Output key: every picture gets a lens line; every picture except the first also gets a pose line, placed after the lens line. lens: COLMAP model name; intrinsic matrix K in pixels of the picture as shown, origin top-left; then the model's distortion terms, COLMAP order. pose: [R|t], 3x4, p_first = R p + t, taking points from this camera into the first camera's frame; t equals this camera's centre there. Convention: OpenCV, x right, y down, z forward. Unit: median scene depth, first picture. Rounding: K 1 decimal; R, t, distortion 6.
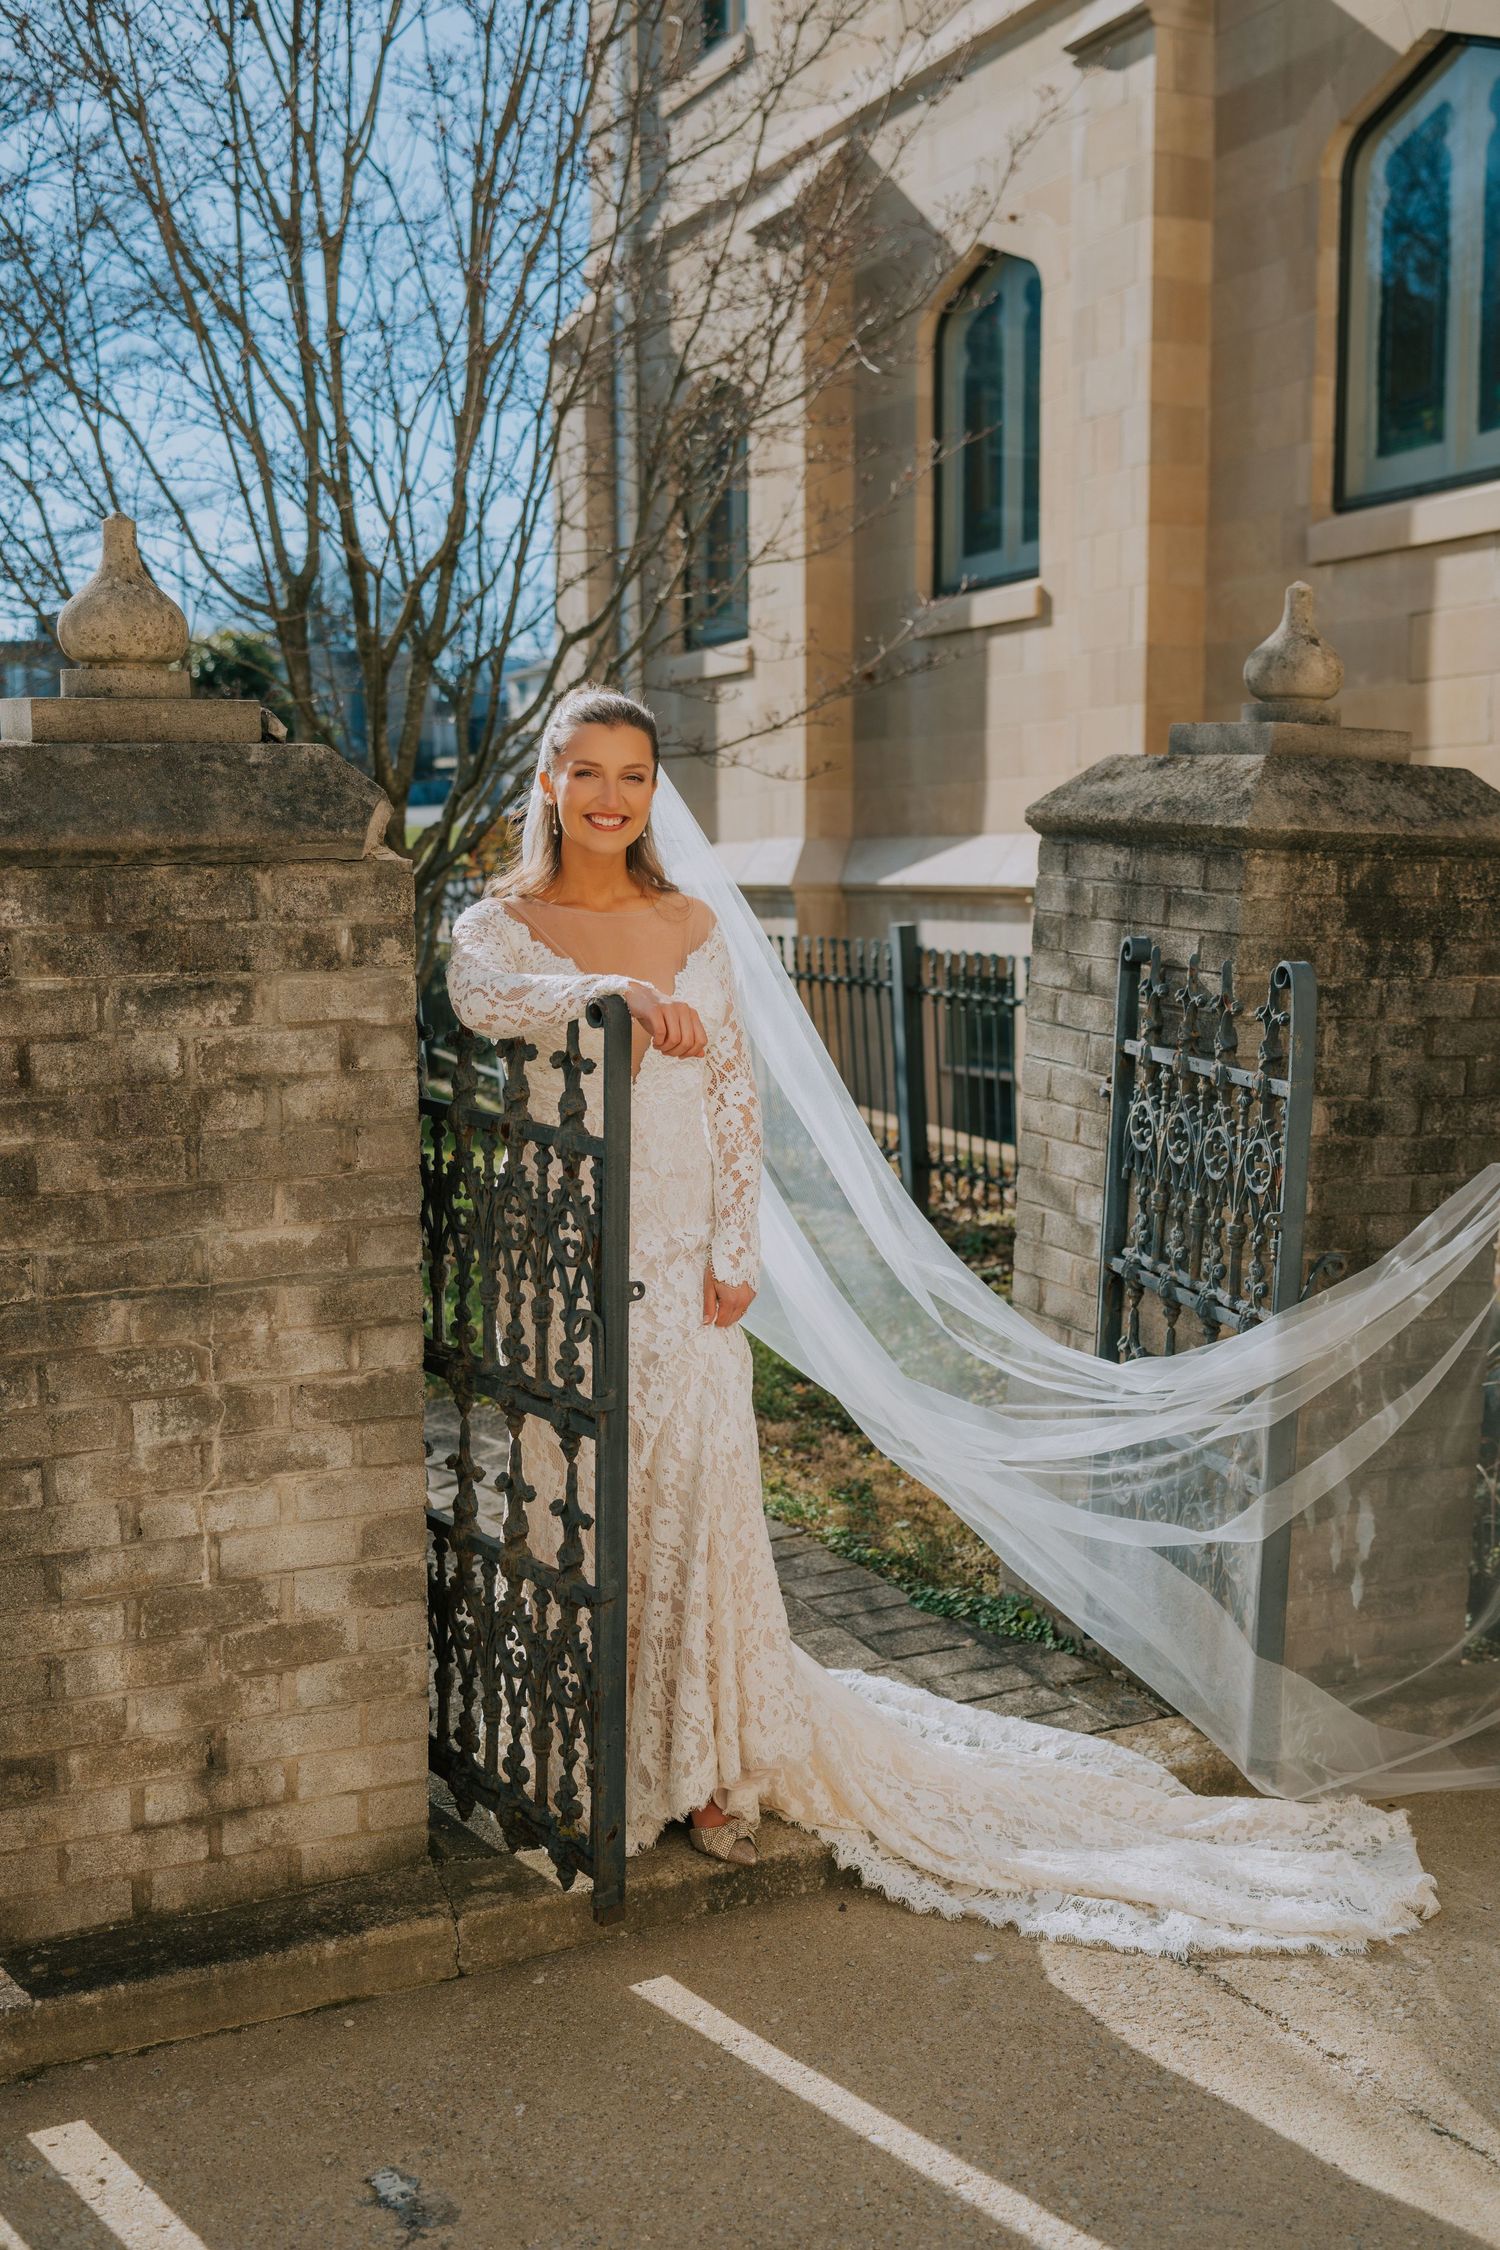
lens RADIAL K [[2336.3, 0, 750.0], [0, 2336.3, 1125.0], [0, 0, 1]] dist [-0.005292, -0.003550]
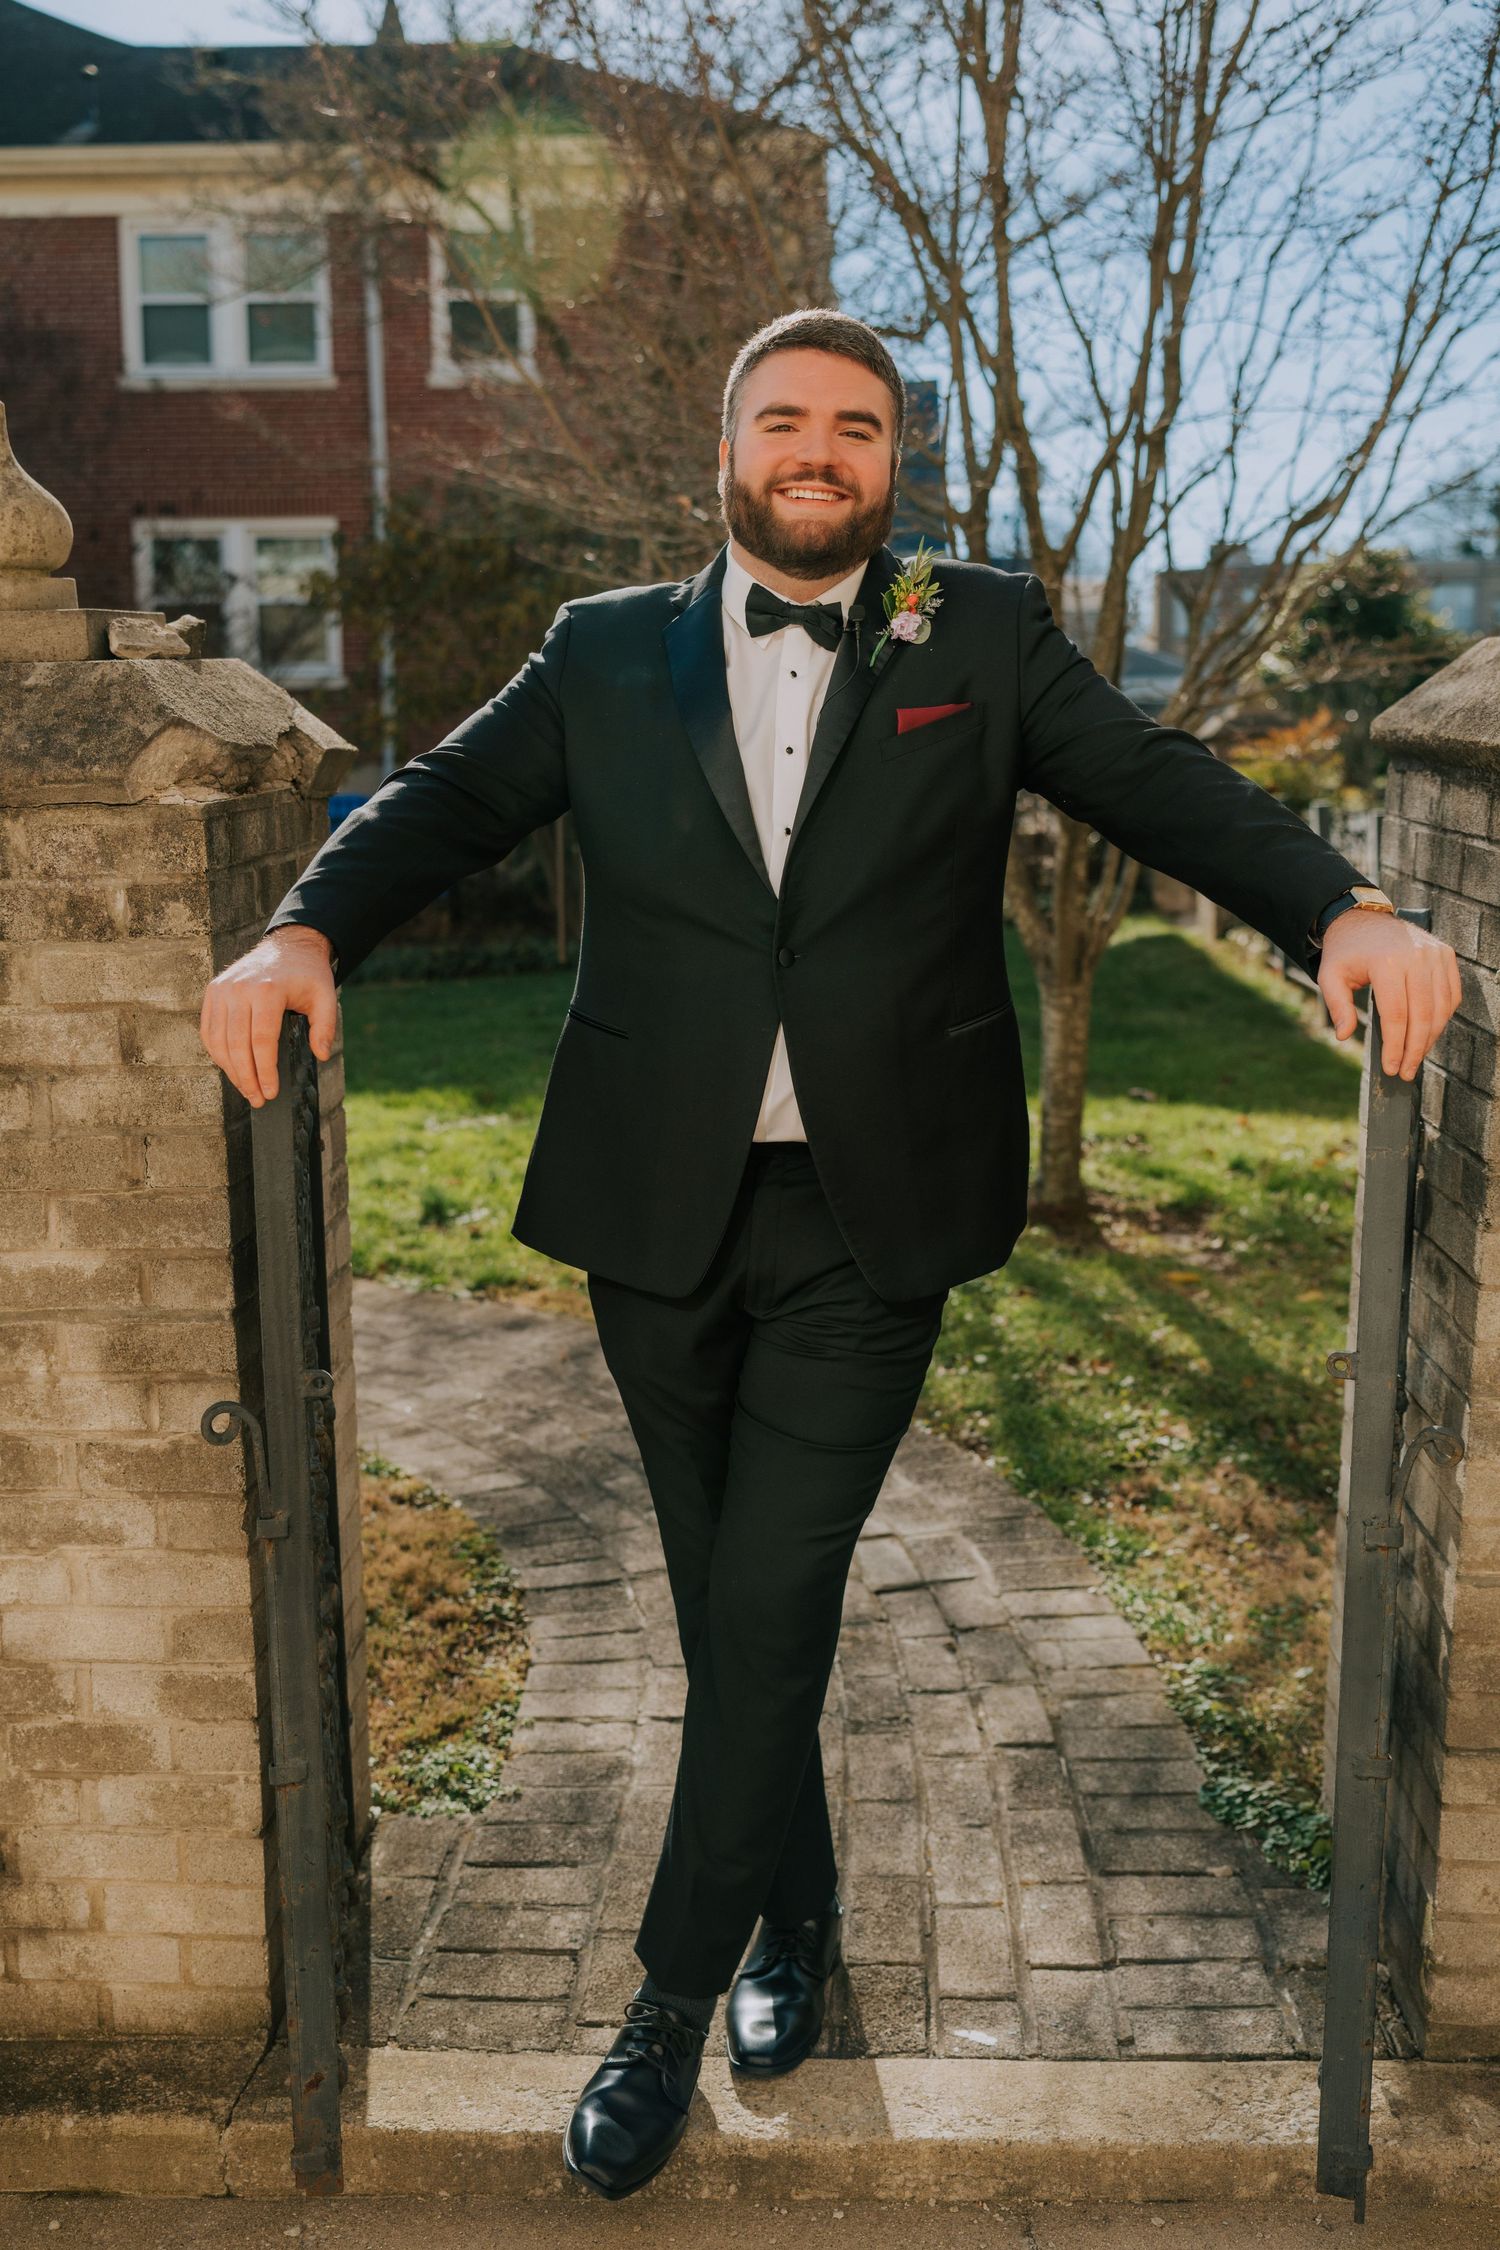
lens RADIAL K [[2318.0, 0, 756.5], [0, 2318.0, 1113.7], [0, 0, 1]] dist [0.005658, -0.030025]
pose [[0.874857, 0.061962, -0.480402, 0.405083], [-0.048514, 0.998006, 0.040373, -0.049654], [0.481946, -0.012015, 0.876119, 0.403059]]
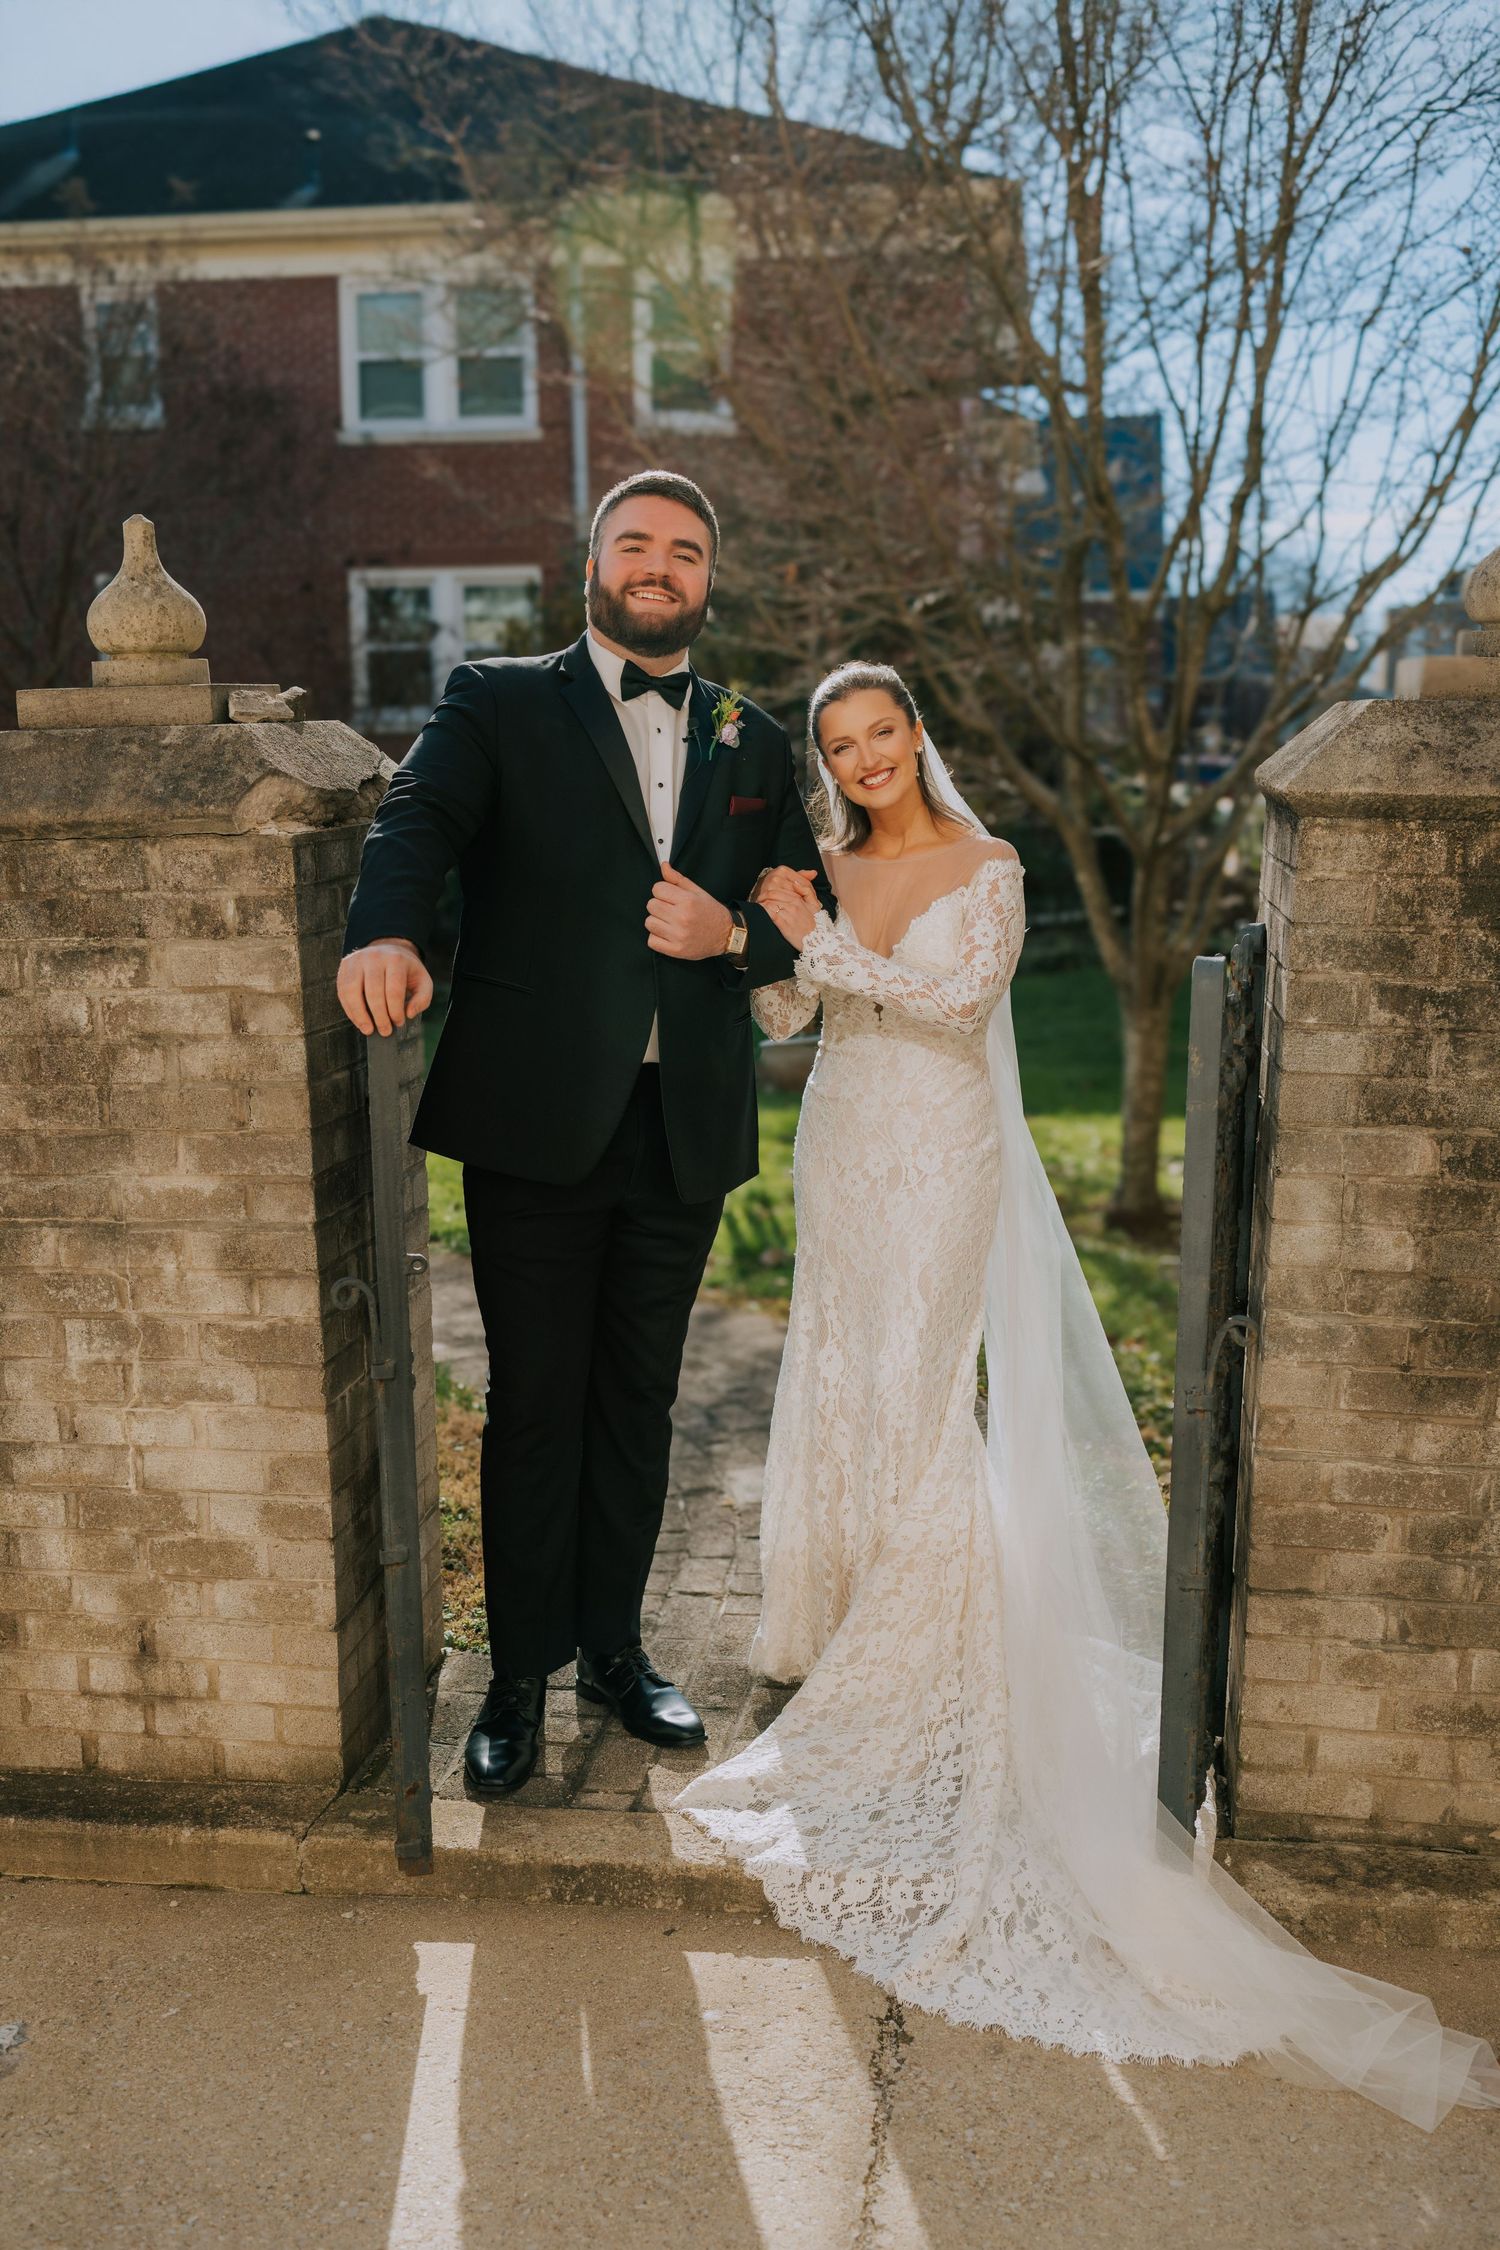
lens RADIAL K [[2317.6, 0, 748.0], [0, 2317.6, 1234.5], [0, 0, 1]] dist [0.005280, -0.027428]
pose [[0.822927, 0.094754, -0.560190, 0.620618], [-0.060757, 0.995017, 0.079050, -0.030244], [0.564889, -0.031017, 0.824584, 0.259392]]
